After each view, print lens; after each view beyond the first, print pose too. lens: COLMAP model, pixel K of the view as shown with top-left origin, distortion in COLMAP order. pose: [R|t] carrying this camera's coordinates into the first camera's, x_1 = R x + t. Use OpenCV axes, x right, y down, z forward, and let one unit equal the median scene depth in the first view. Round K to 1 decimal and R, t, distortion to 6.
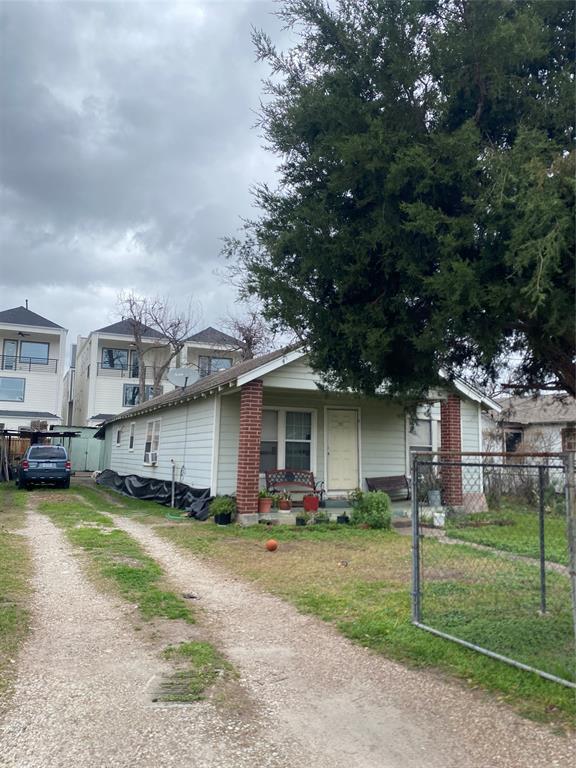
lens RADIAL K [[582.1, 0, 288.1], [0, 582.1, 383.7], [0, 0, 1]] dist [-0.000440, 0.000539]
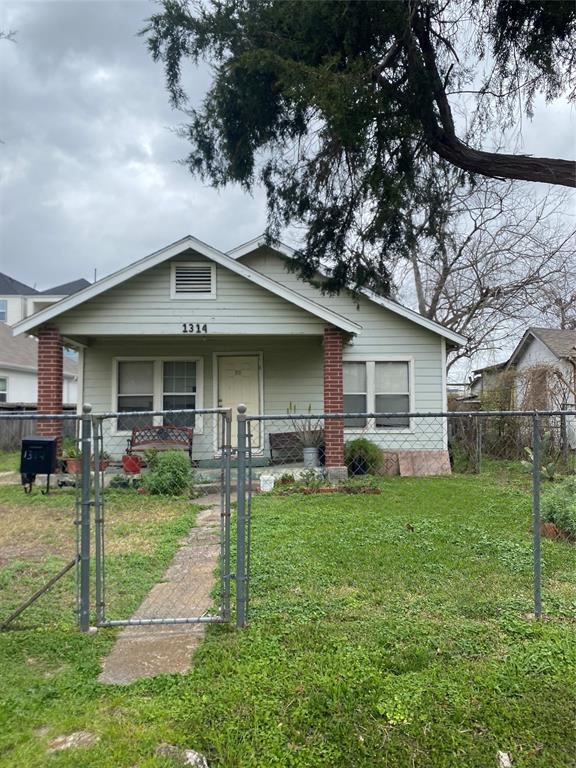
lens RADIAL K [[582.1, 0, 288.0], [0, 582.1, 384.2], [0, 0, 1]] dist [-0.000440, 0.000539]
pose [[0.930913, -0.047067, -0.362195, 0.488601], [0.073888, 0.995427, 0.060552, 0.041220], [0.357688, -0.083131, 0.930133, 0.231343]]
